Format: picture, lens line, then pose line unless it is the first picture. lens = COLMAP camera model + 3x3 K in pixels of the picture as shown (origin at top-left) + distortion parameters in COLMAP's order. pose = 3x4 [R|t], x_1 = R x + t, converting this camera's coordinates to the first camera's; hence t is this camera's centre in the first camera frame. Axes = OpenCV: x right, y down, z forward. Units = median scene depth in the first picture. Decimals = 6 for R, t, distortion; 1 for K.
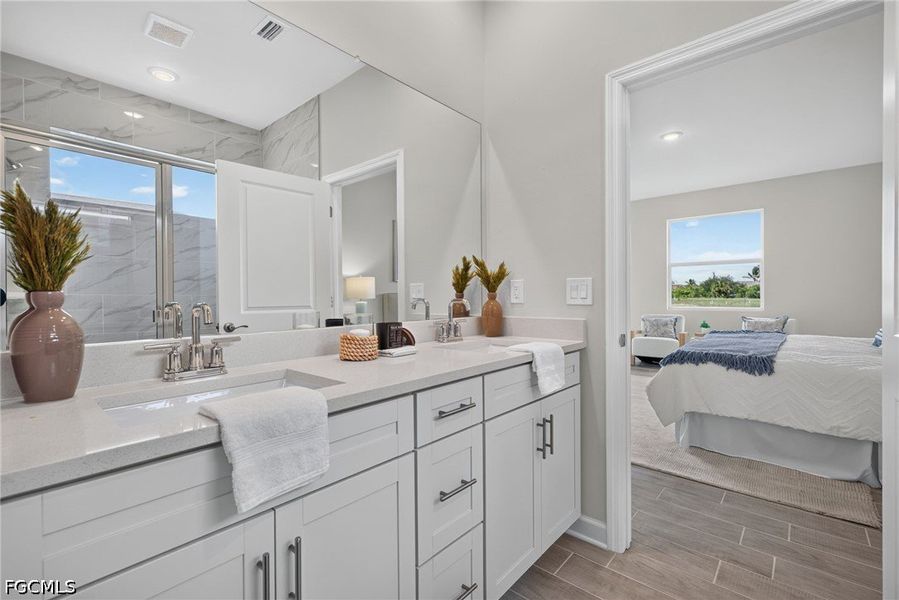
lens RADIAL K [[403.4, 0, 444.4], [0, 403.4, 296.5], [0, 0, 1]] dist [0.004402, 0.000481]
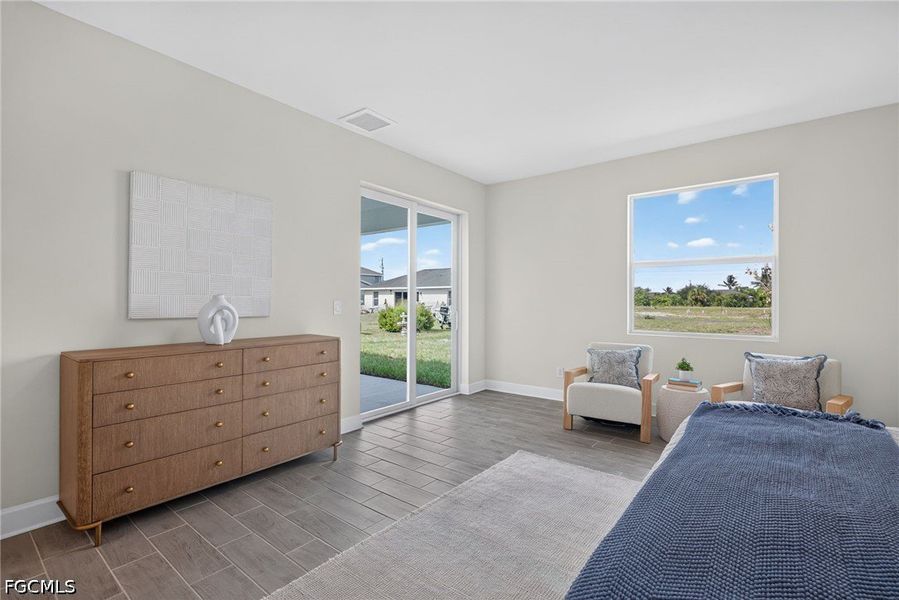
lens RADIAL K [[403.4, 0, 444.4], [0, 403.4, 296.5], [0, 0, 1]] dist [0.004402, 0.000481]
pose [[0.999126, 0.005654, 0.041426, 0.174675], [-0.005030, 0.999873, -0.015131, -0.014079], [-0.041506, 0.014909, 0.999027, 0.274943]]
